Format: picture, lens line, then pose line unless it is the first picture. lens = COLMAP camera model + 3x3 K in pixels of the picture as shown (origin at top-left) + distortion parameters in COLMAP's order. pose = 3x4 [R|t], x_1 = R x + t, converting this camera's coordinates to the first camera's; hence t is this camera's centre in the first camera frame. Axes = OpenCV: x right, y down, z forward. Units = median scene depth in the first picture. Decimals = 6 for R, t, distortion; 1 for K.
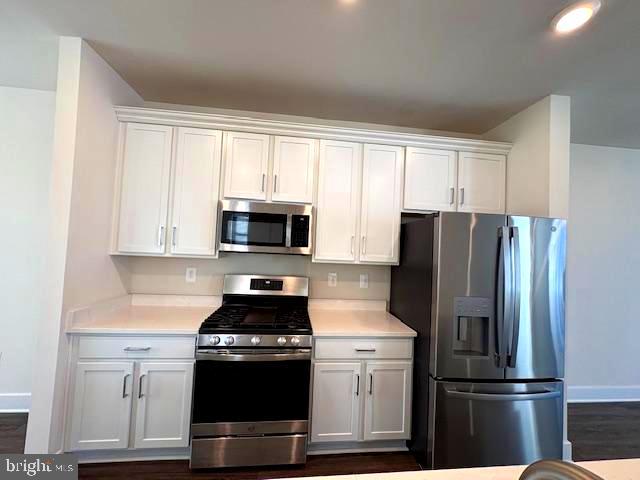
lens RADIAL K [[257.0, 0, 320.0], [0, 257.0, 240.0], [0, 0, 1]] dist [0.001052, -0.000218]
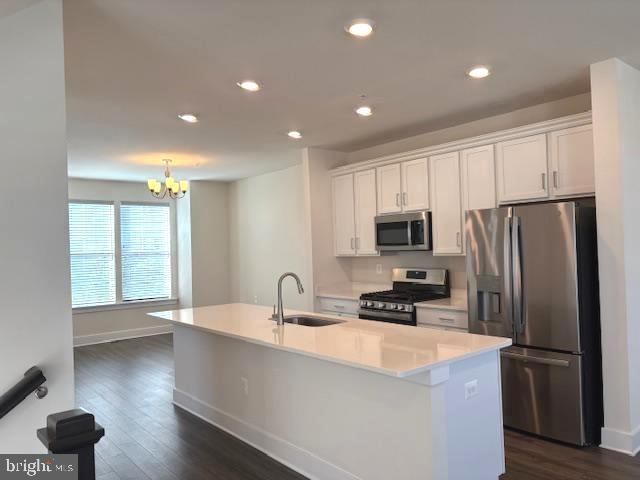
lens RADIAL K [[495.1, 0, 320.0], [0, 495.1, 240.0], [0, 0, 1]] dist [0.000434, -0.000733]
pose [[0.538486, -0.070952, -0.839642, 1.769529], [0.086511, 0.995838, -0.028670, 0.032446], [0.838182, -0.057200, 0.542383, -0.797424]]
